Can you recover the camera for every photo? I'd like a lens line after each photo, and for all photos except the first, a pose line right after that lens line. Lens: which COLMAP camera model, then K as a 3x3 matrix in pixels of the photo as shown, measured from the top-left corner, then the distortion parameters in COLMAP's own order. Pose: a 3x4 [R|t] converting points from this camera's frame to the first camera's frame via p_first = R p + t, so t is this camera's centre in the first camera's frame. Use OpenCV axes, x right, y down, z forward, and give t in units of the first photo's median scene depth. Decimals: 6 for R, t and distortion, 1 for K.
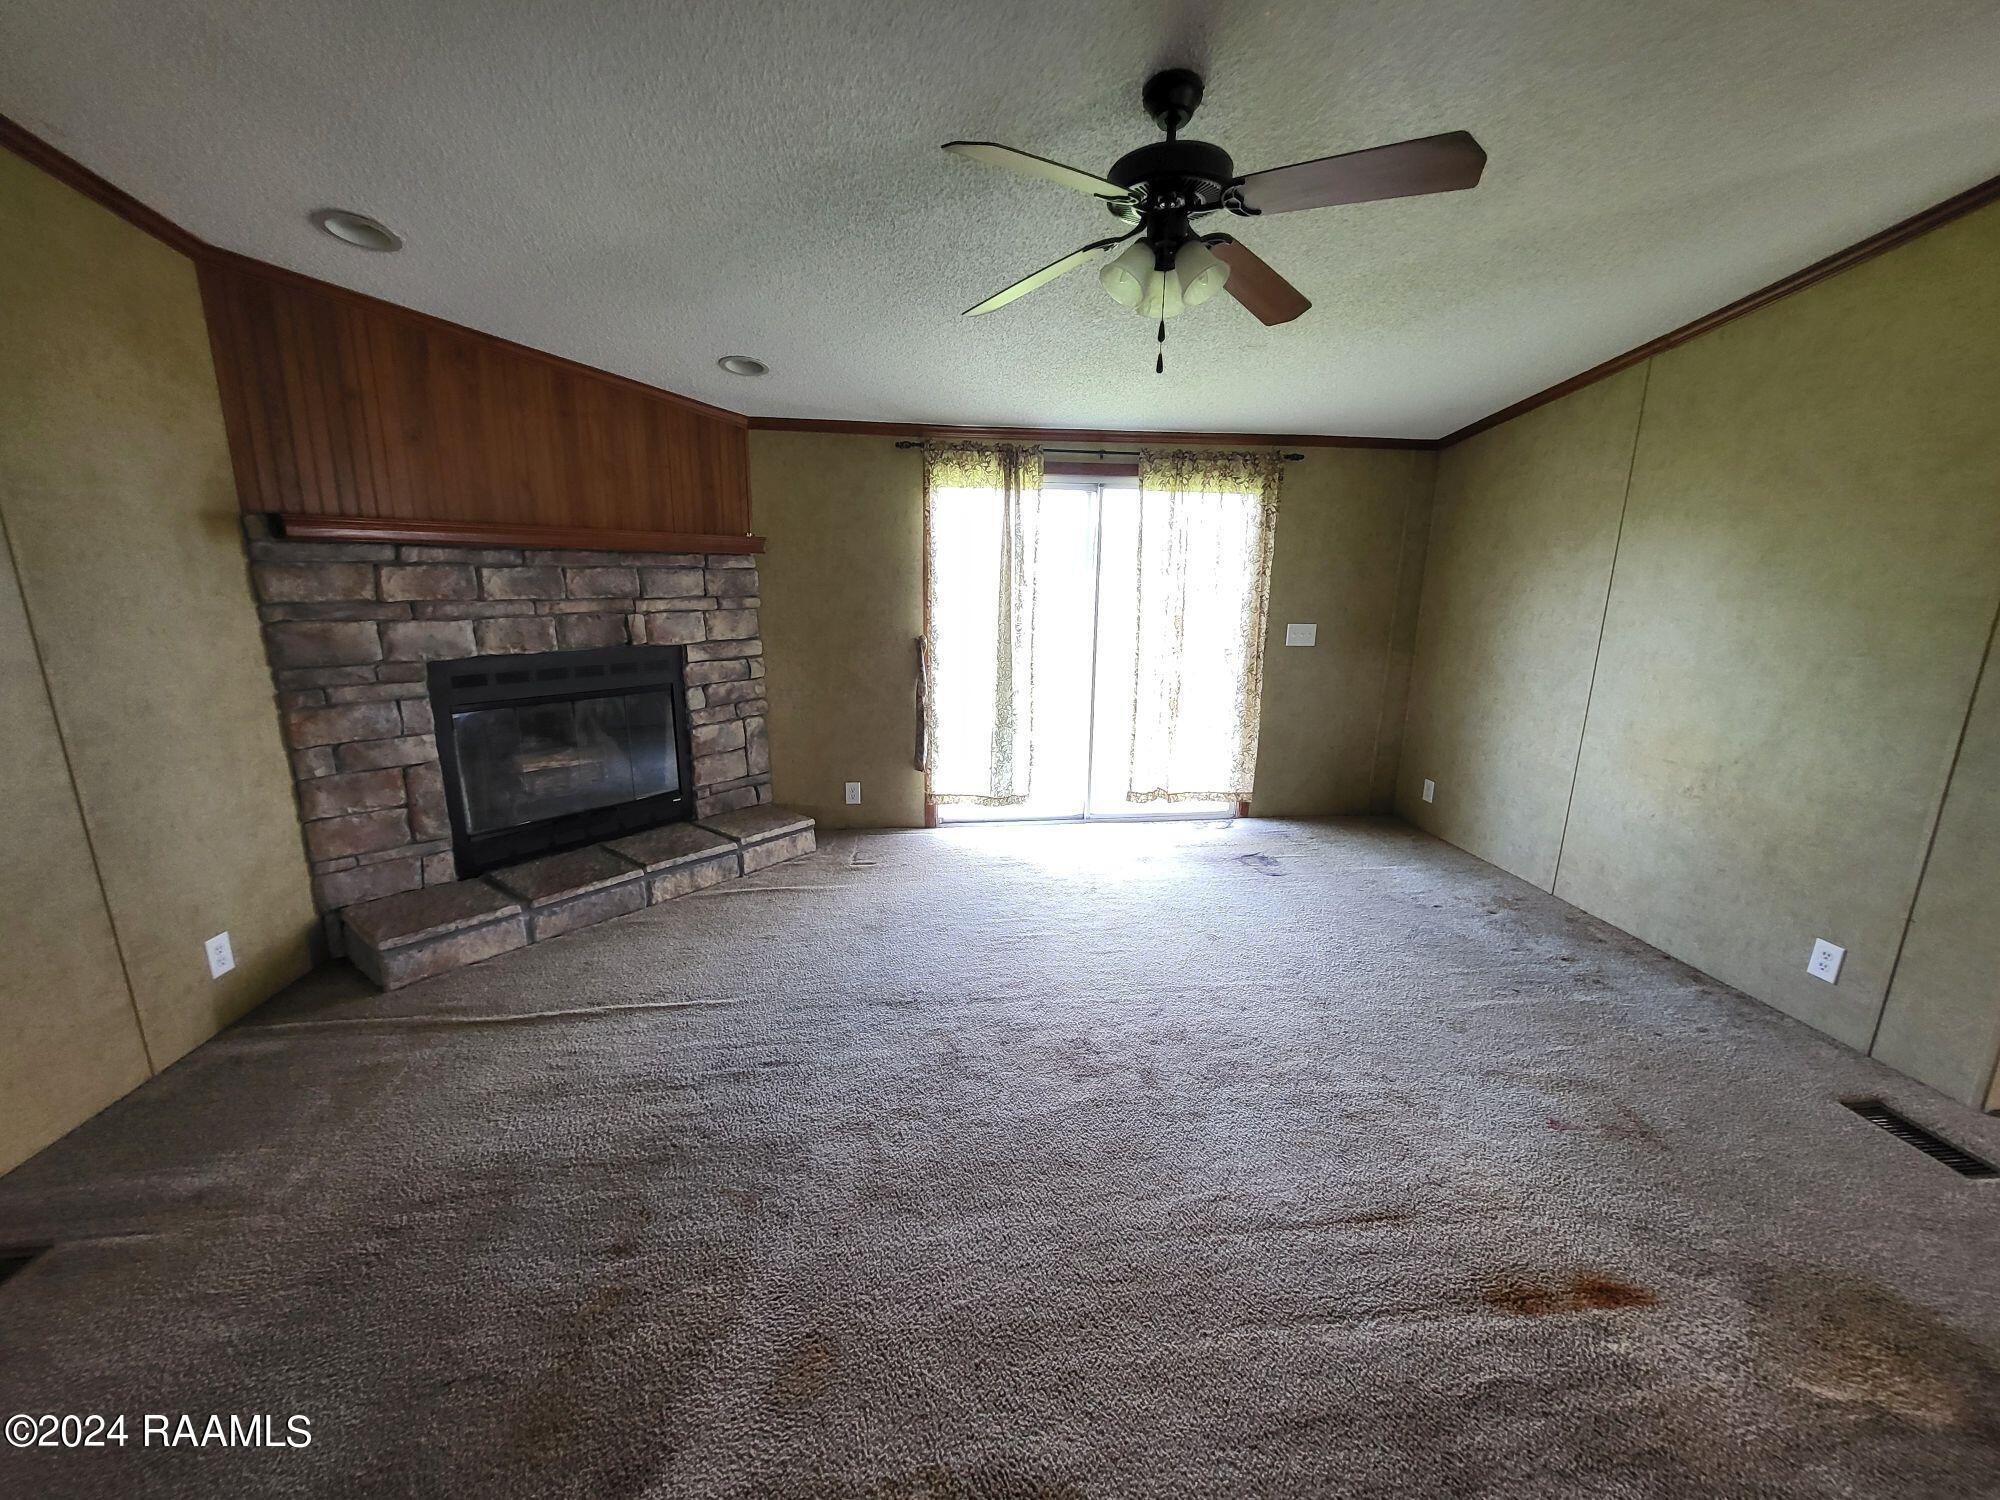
lens RADIAL K [[780.8, 0, 1002.4], [0, 780.8, 743.8], [0, 0, 1]] dist [-0.001388, -0.000182]
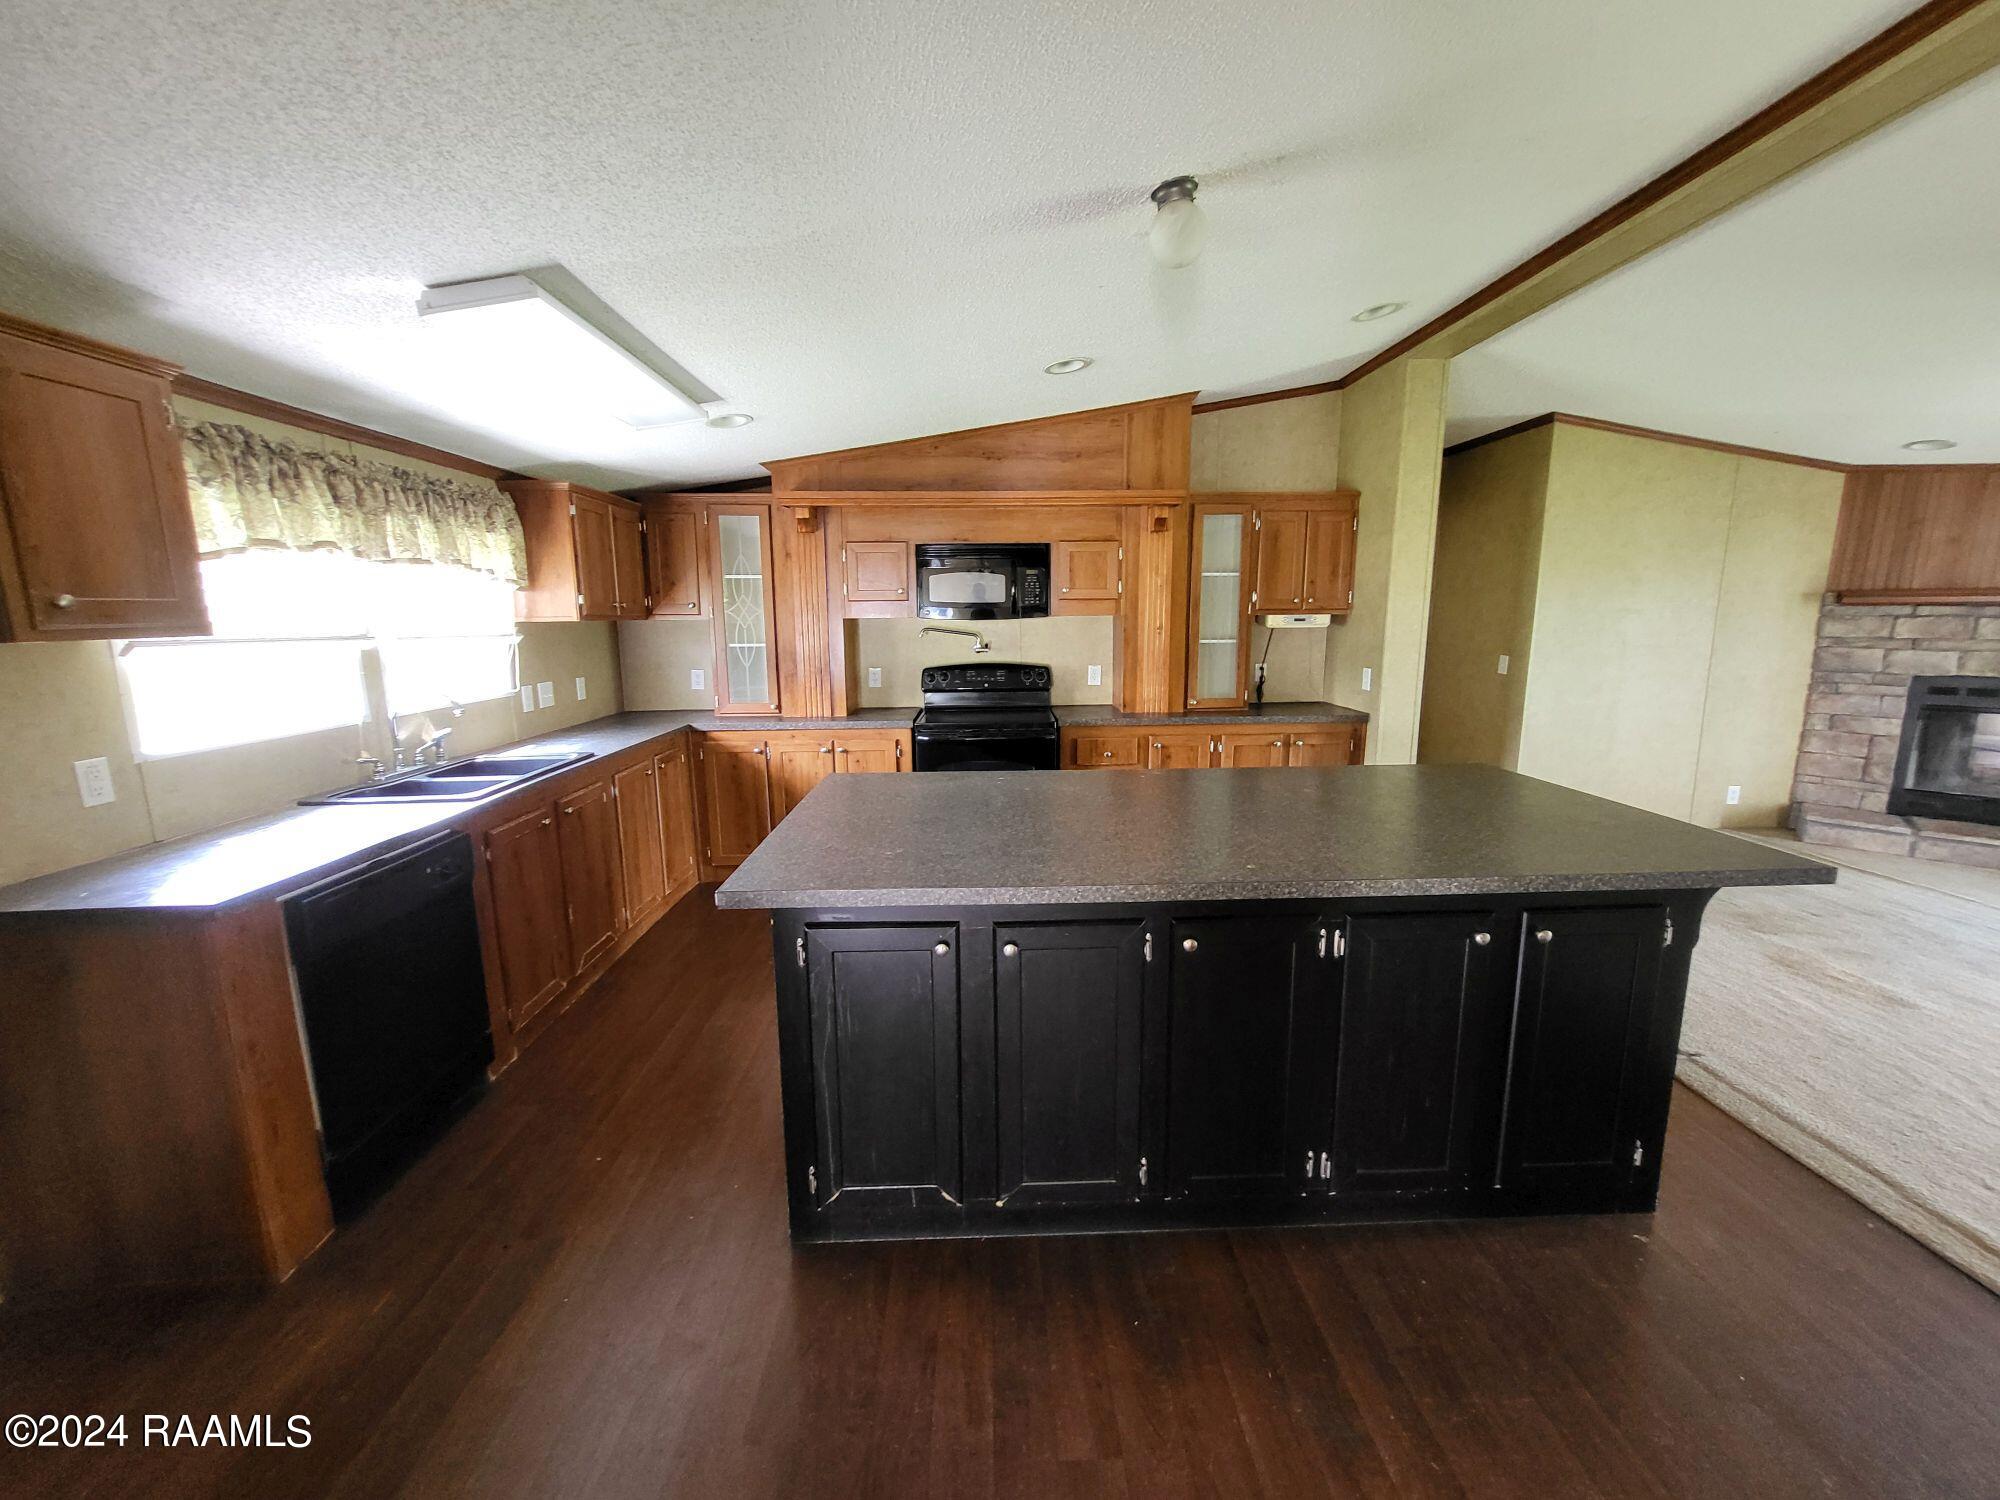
lens RADIAL K [[780.8, 0, 1007.2], [0, 780.8, 747.9], [0, 0, 1]] dist [-0.001388, -0.000182]
pose [[-0.080611, 0.162887, -0.983346, 1.097437], [-0.205893, 0.962558, 0.176322, 0.151392], [0.975249, 0.216678, -0.044056, -0.781150]]
